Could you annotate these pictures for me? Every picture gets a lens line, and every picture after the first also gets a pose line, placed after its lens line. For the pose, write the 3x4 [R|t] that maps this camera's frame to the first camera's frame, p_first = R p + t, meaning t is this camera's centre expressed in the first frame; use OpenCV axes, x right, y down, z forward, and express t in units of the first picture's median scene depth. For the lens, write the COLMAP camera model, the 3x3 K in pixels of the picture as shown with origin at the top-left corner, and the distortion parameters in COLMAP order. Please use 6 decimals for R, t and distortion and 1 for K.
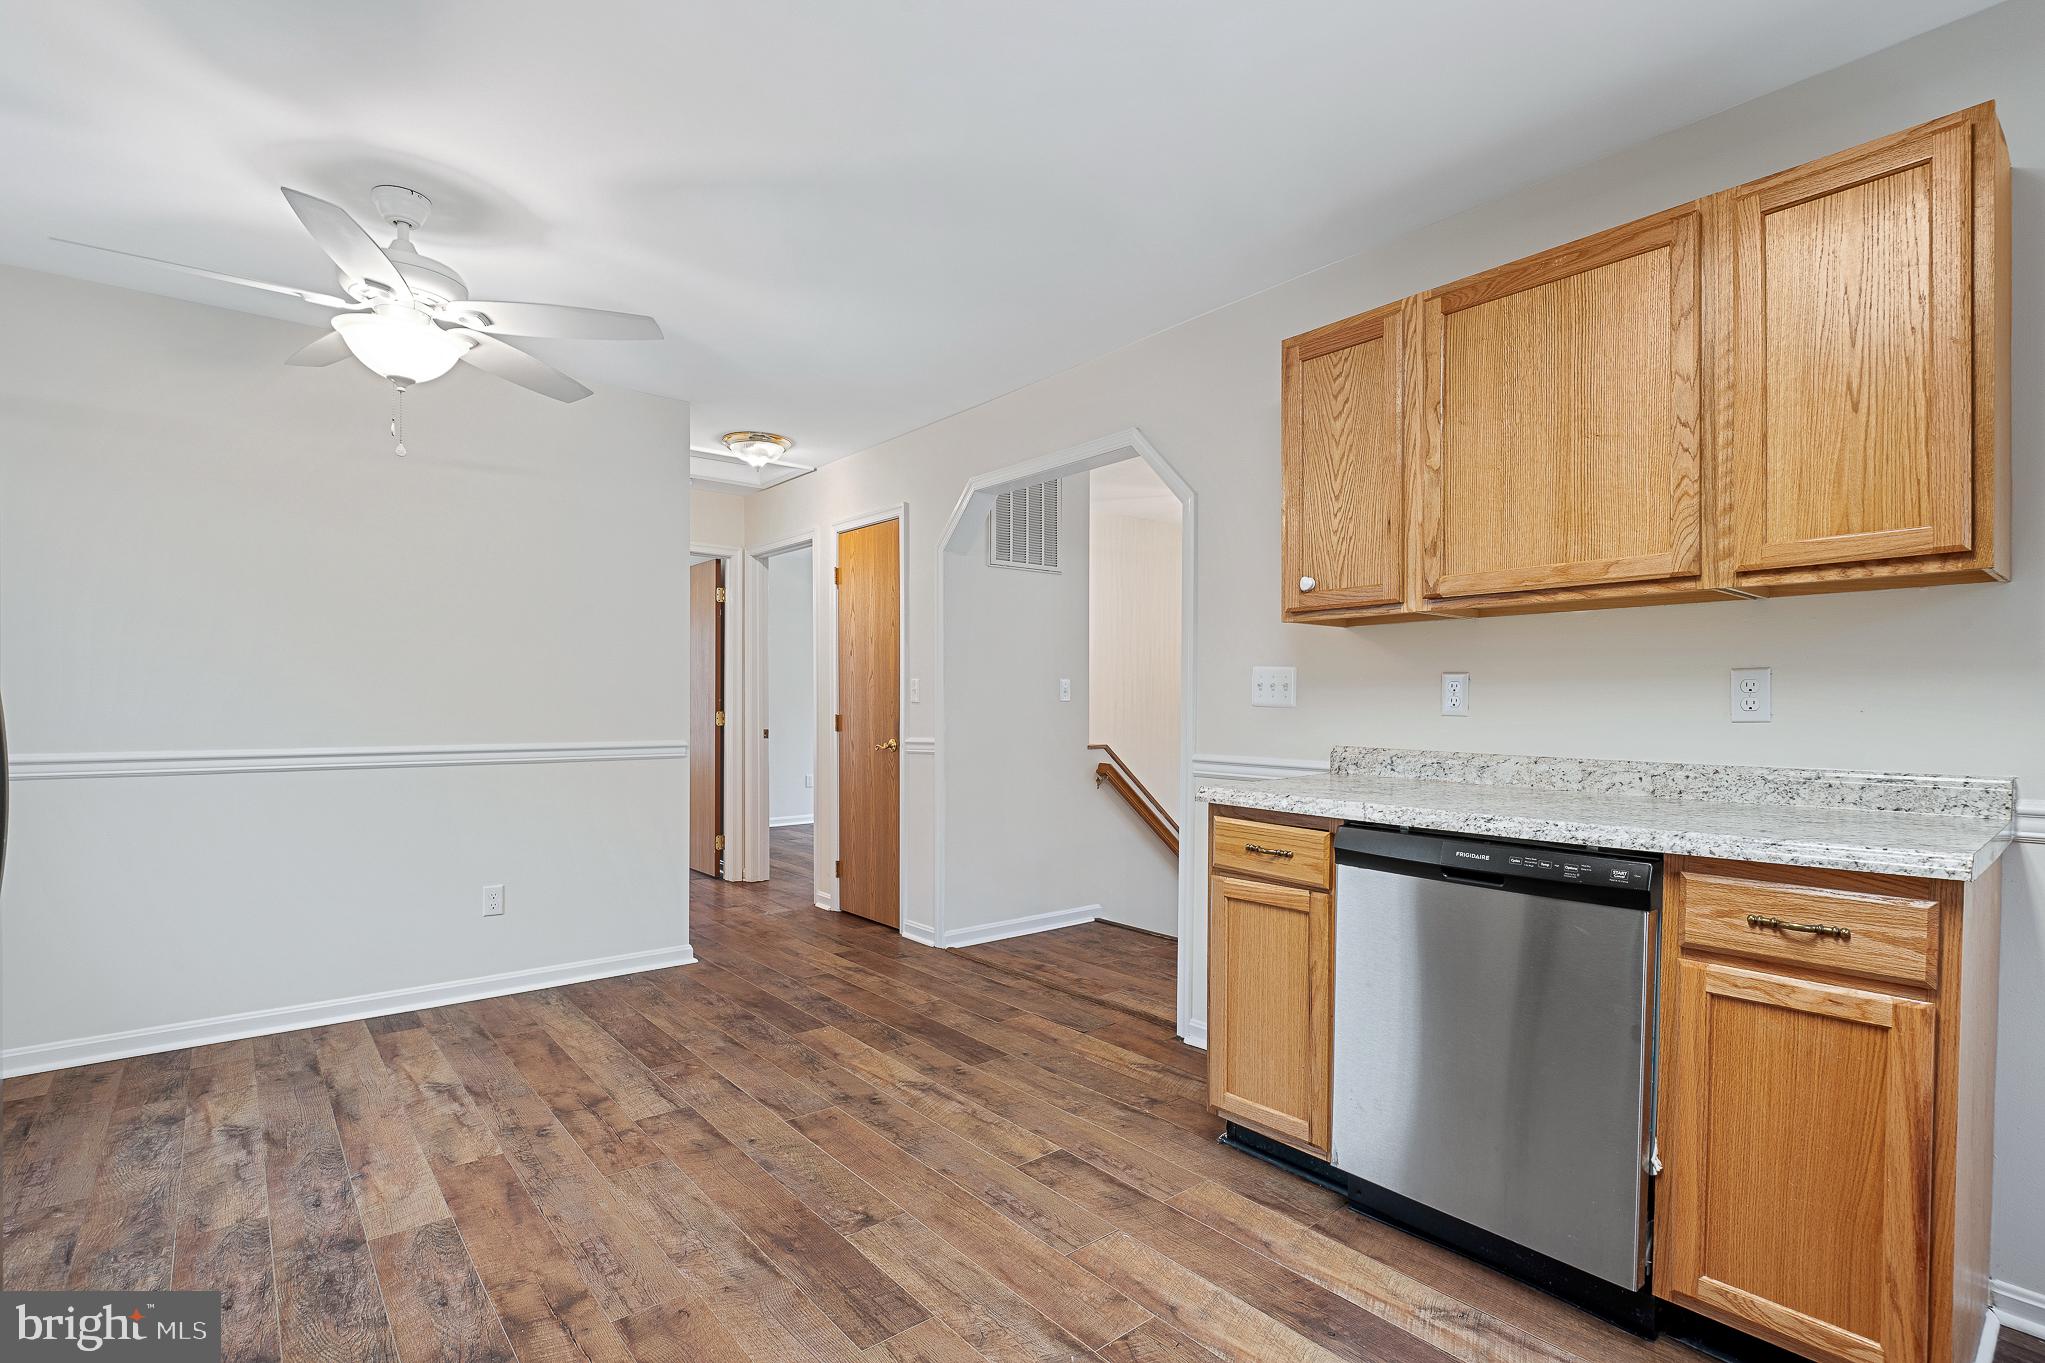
lens RADIAL K [[956.6, 0, 1005.0], [0, 956.6, 707.3], [0, 0, 1]] dist [0.001198, -0.006615]
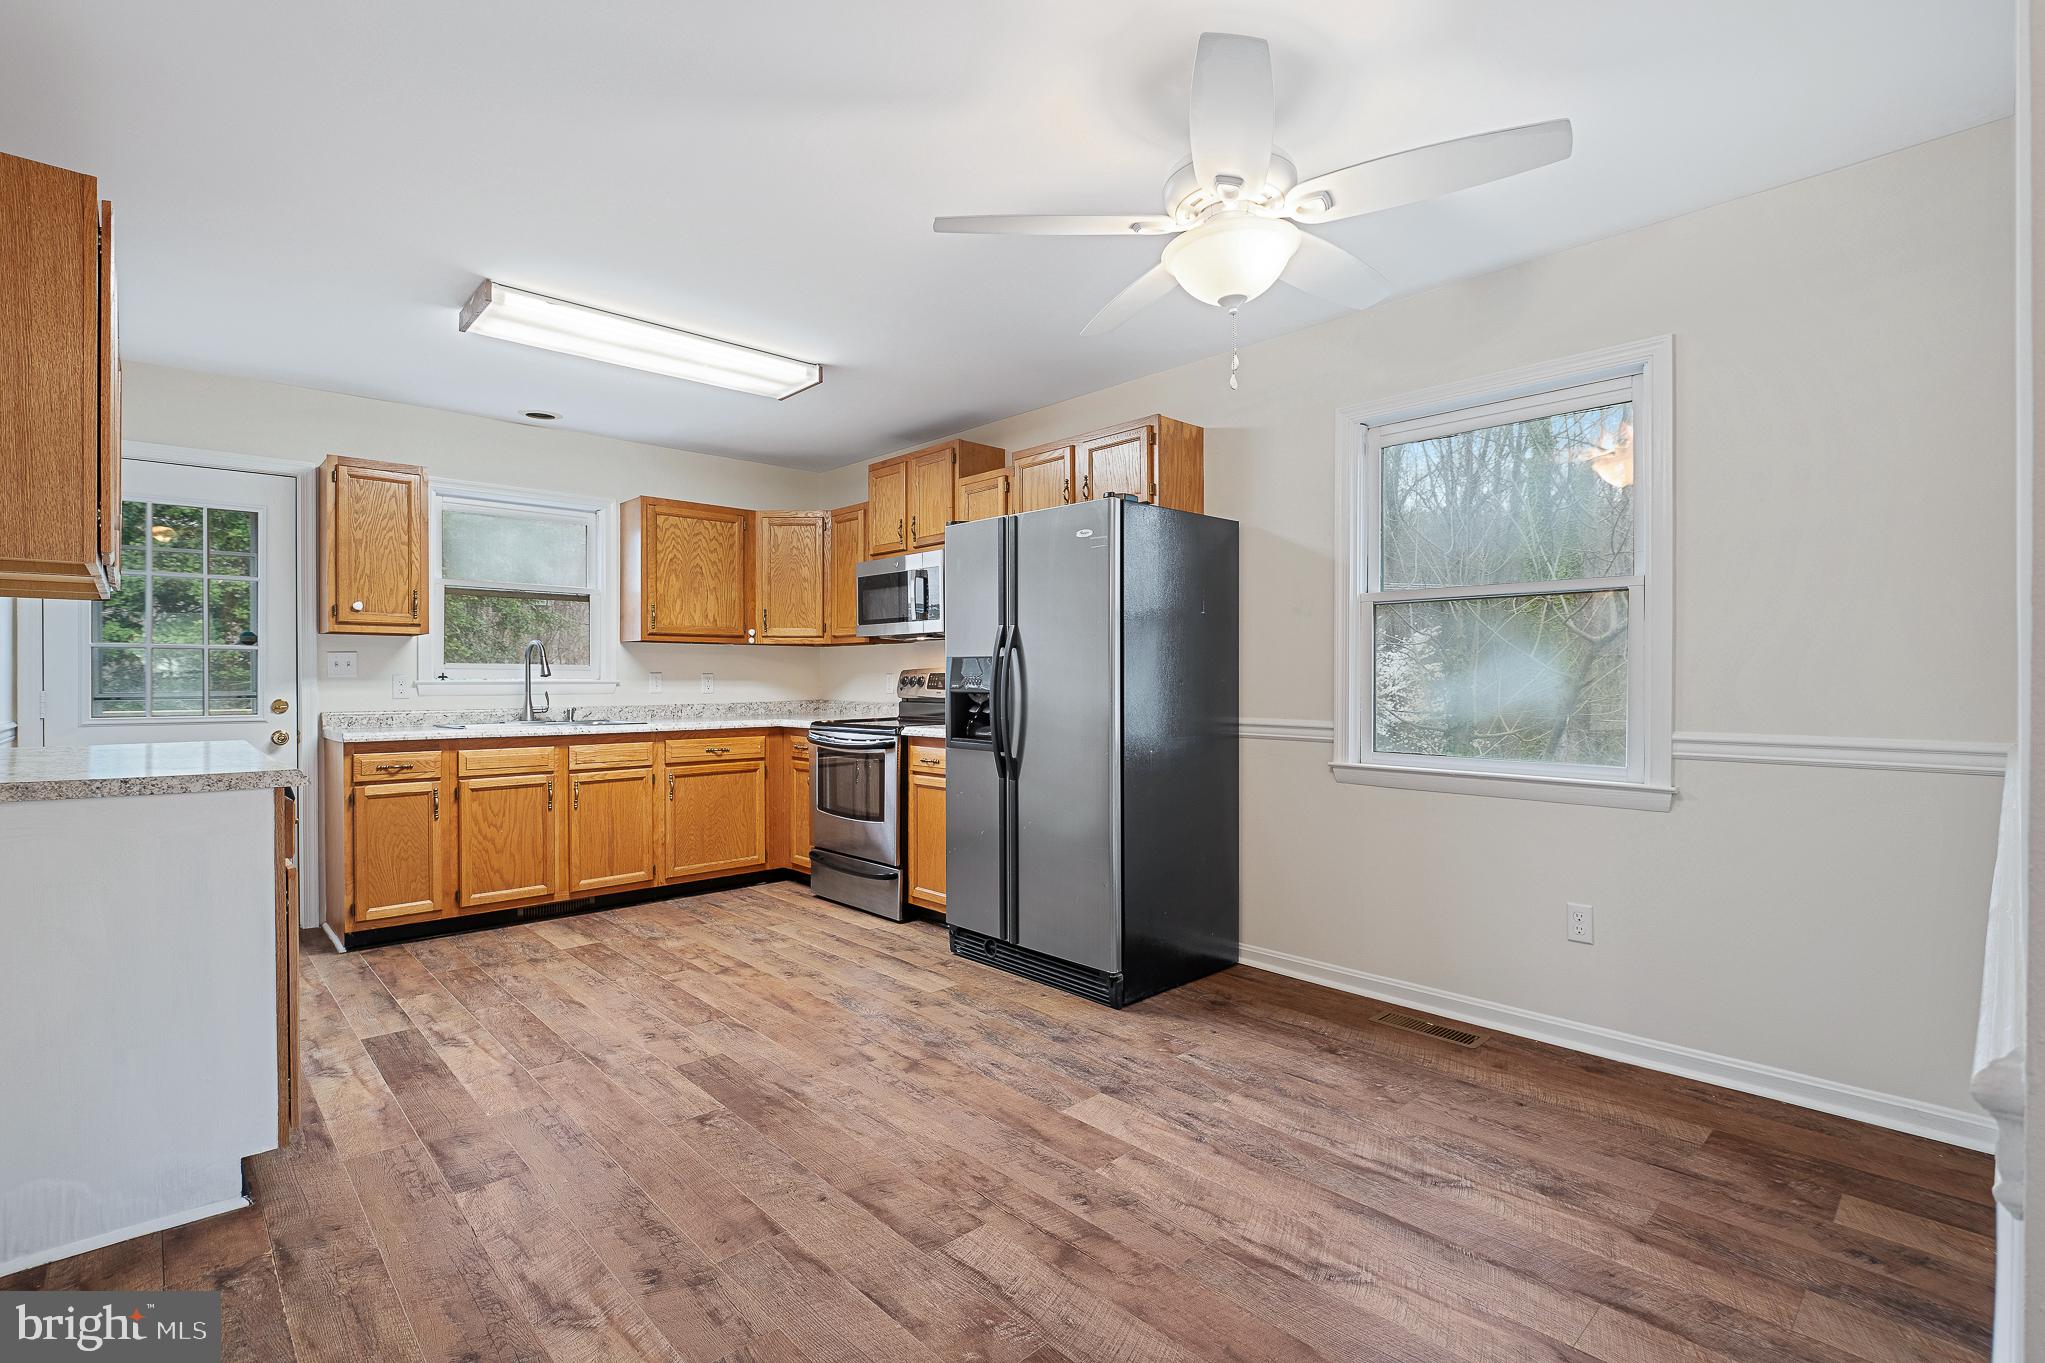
lens RADIAL K [[956.6, 0, 1019.7], [0, 956.6, 677.3], [0, 0, 1]] dist [0.001198, -0.006615]
pose [[-0.997684, -0.002979, -0.067952, -0.313964], [-0.003309, 0.999983, 0.004740, -0.006991], [0.067937, 0.004954, -0.997677, 1.532022]]
